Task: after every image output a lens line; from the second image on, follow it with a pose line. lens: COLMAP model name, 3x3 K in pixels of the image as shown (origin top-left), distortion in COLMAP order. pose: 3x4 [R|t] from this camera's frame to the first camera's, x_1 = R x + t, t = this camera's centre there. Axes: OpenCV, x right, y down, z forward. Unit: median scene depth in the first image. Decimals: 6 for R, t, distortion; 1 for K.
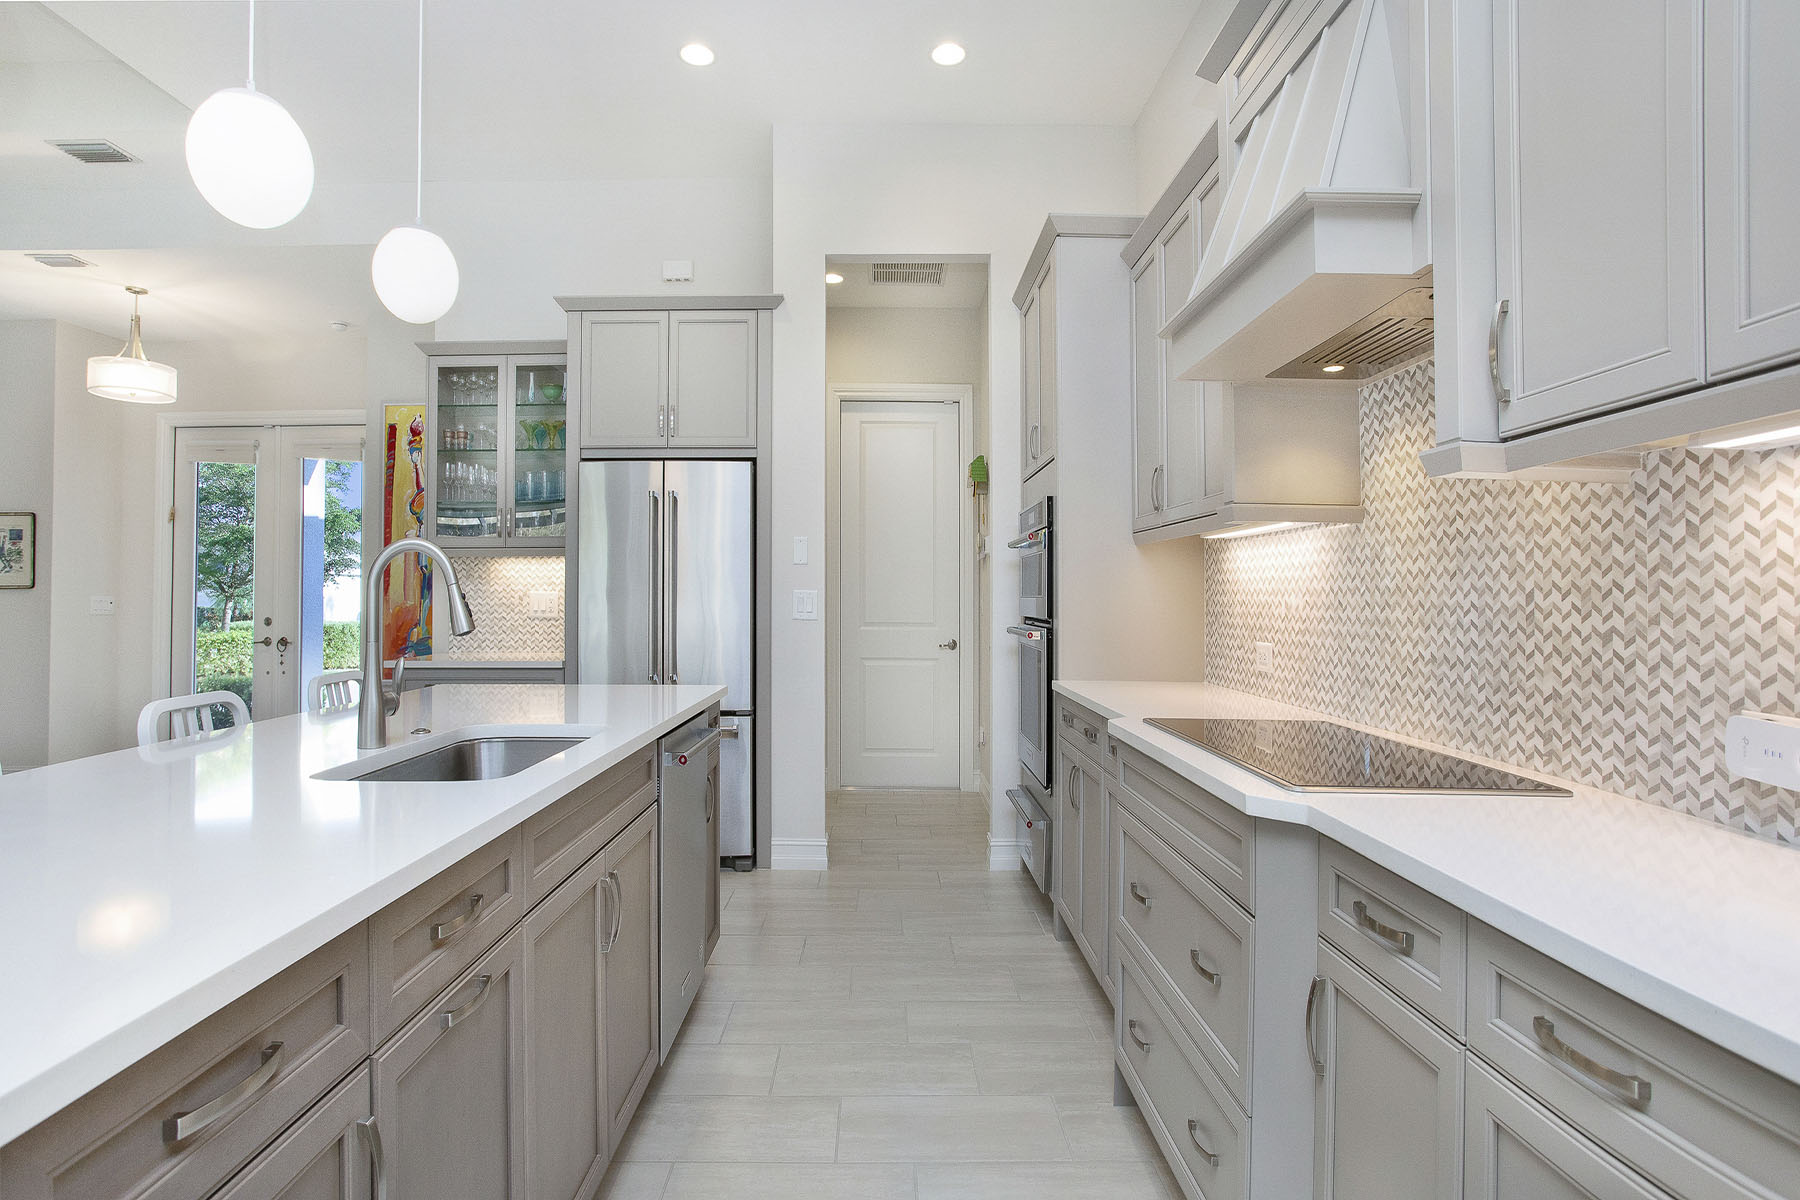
lens RADIAL K [[807.6, 0, 862.1], [0, 807.6, 568.6], [0, 0, 1]] dist [-0.002757, 0.002977]
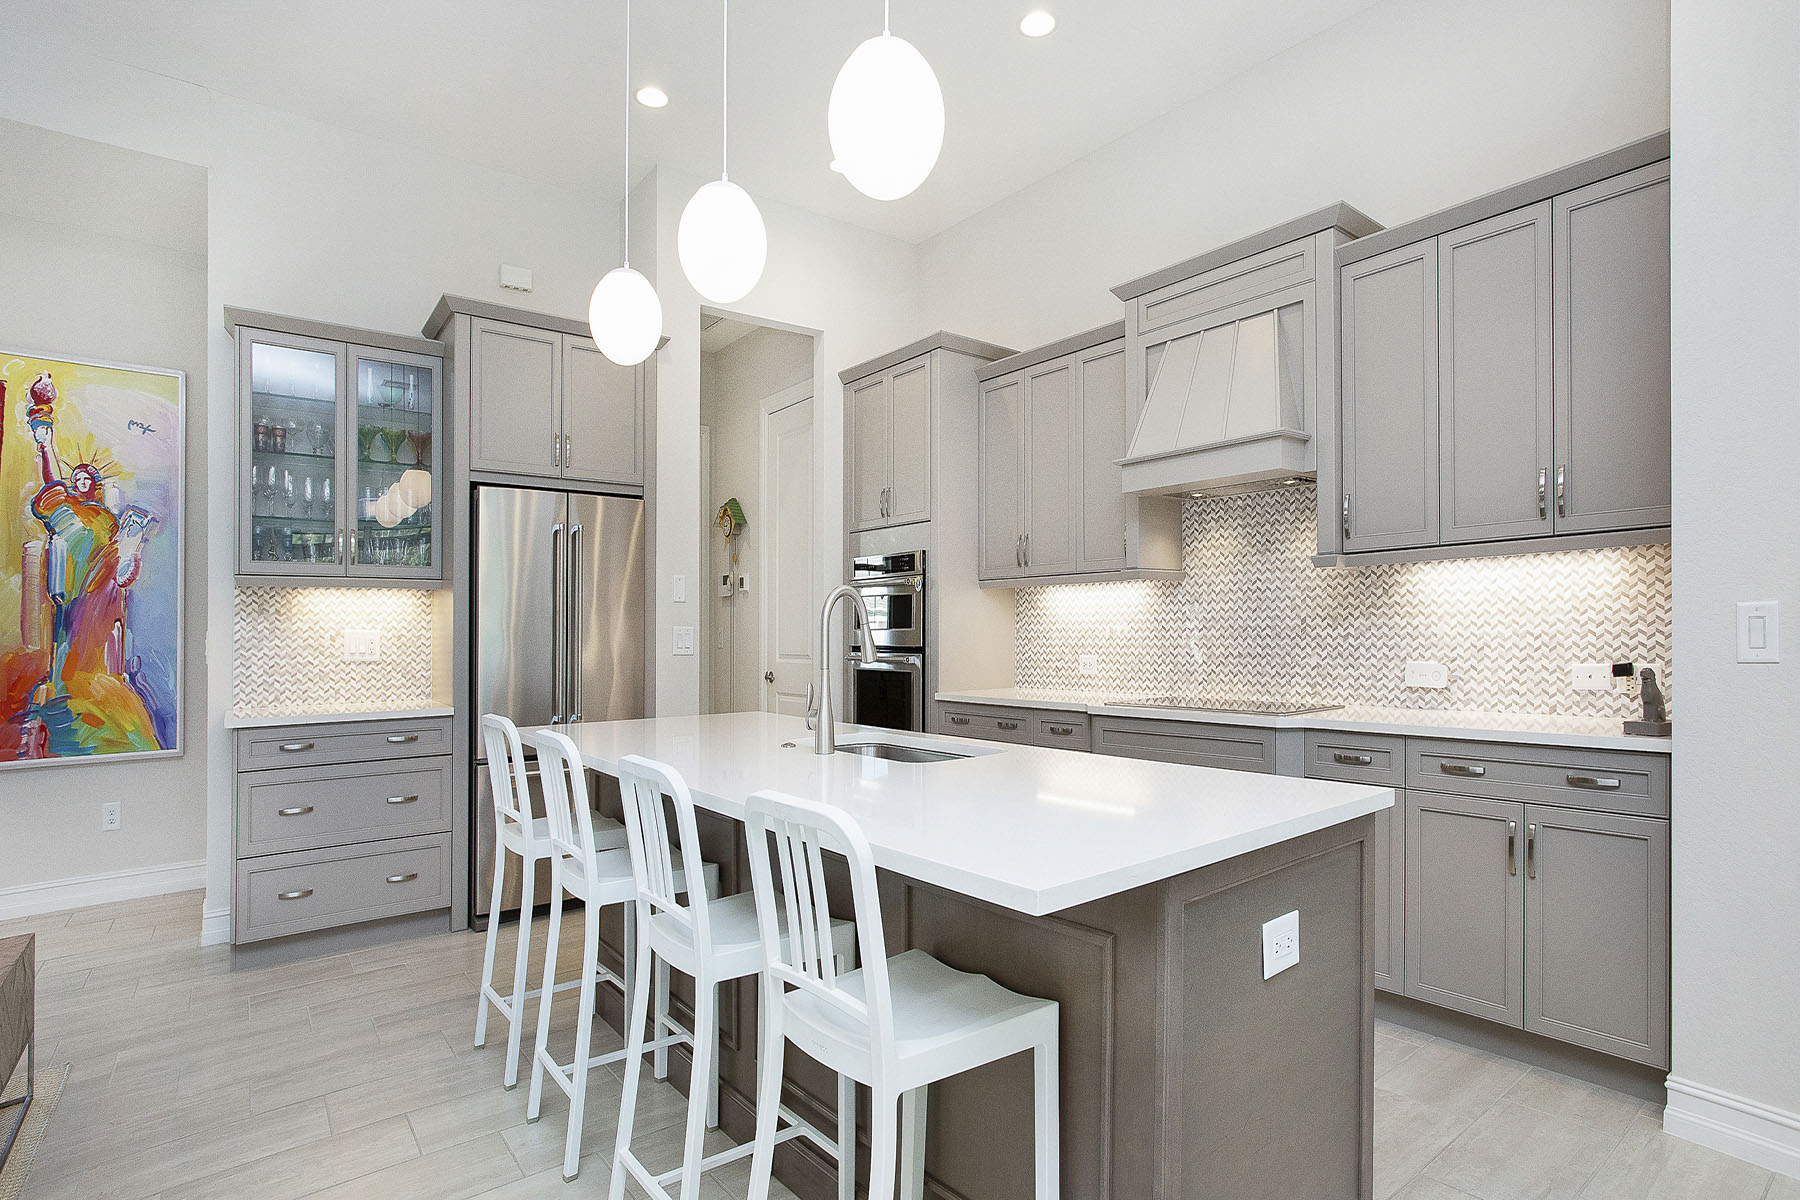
lens RADIAL K [[916.3, 0, 870.1], [0, 916.3, 616.7], [0, 0, 1]] dist [-0.003617, 0.003983]
pose [[0.786102, 0.003292, 0.618088, -1.398419], [-0.007311, 0.999965, 0.003973, 0.021850], [-0.618054, -0.007642, 0.786099, -0.162496]]
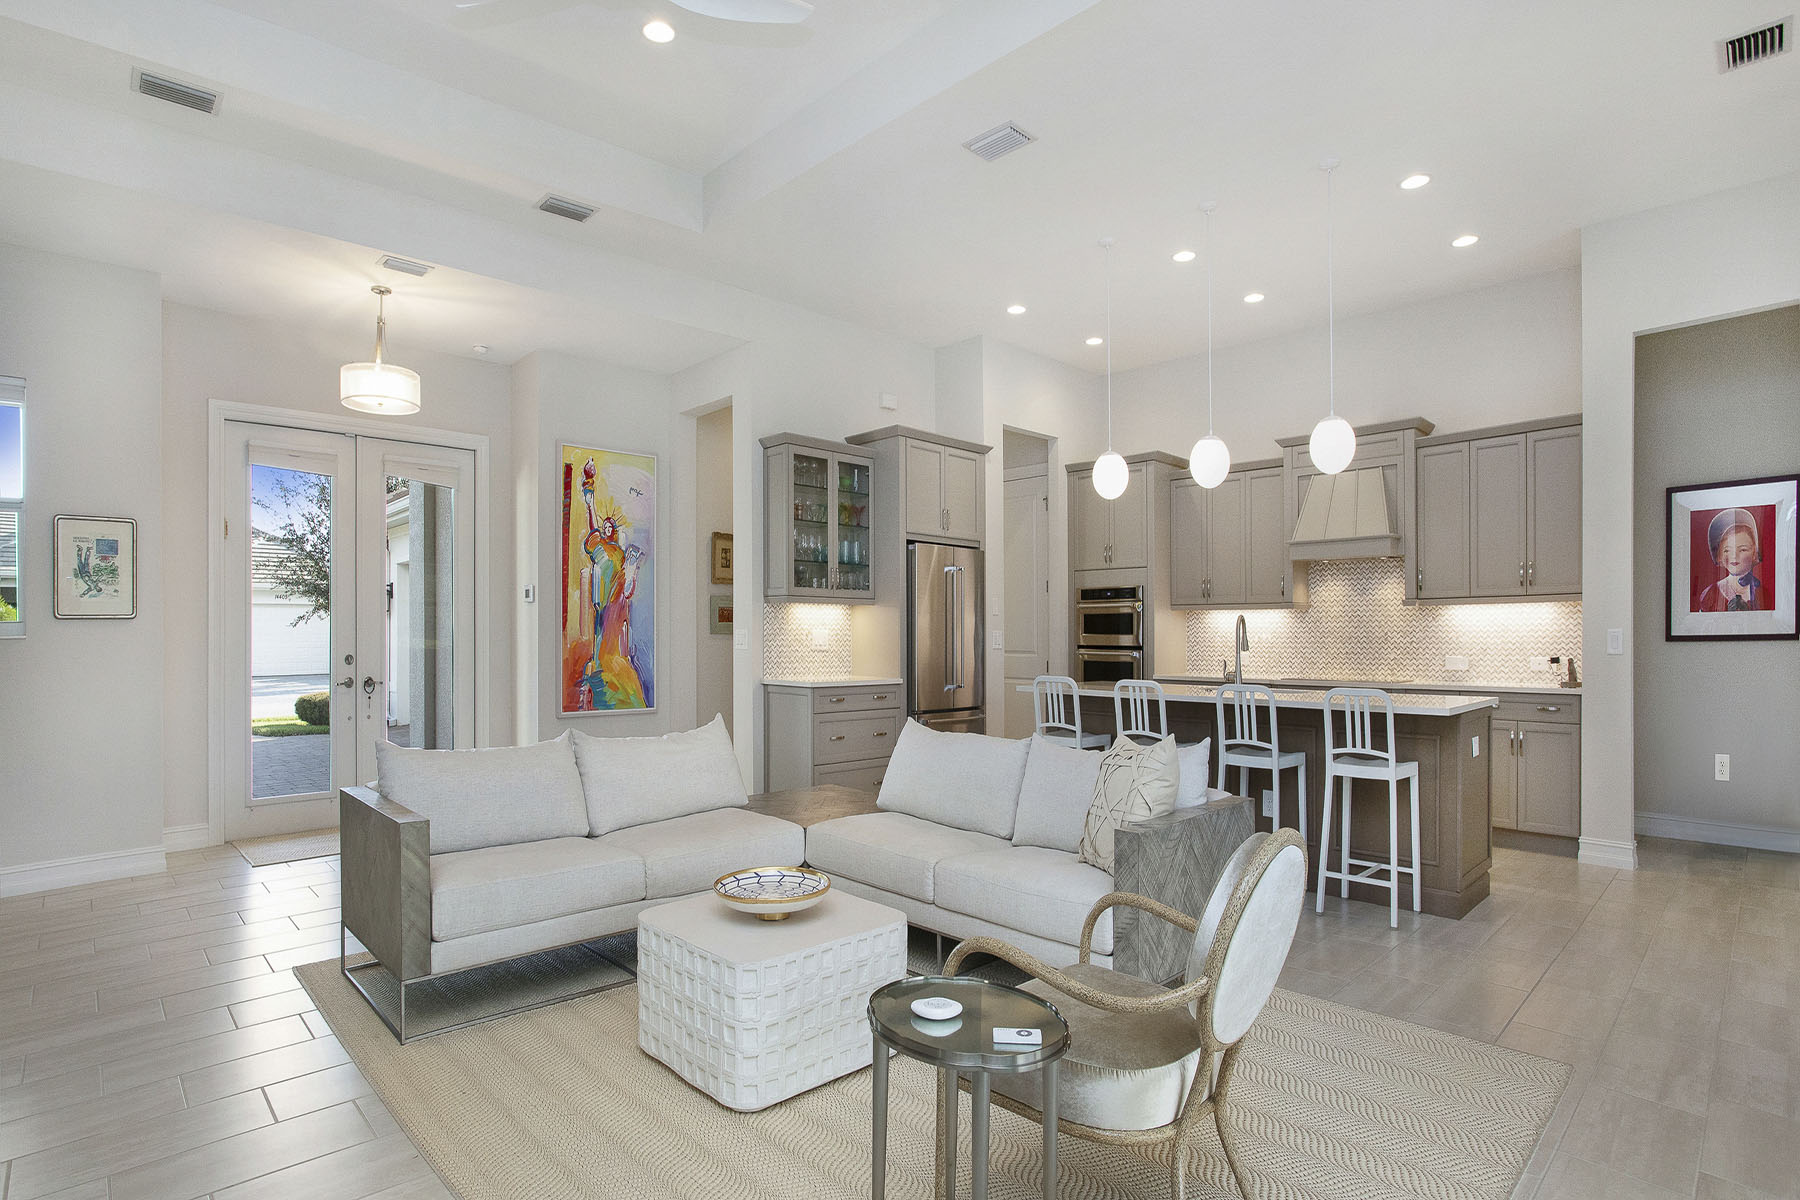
lens RADIAL K [[916.3, 0, 884.8], [0, 916.3, 613.7], [0, 0, 1]] dist [-0.003617, 0.003983]
pose [[0.706090, 0.020503, 0.707825, -3.280717], [-0.024268, 0.999694, -0.004748, 0.020830], [-0.707706, -0.013825, 0.706372, -0.326644]]
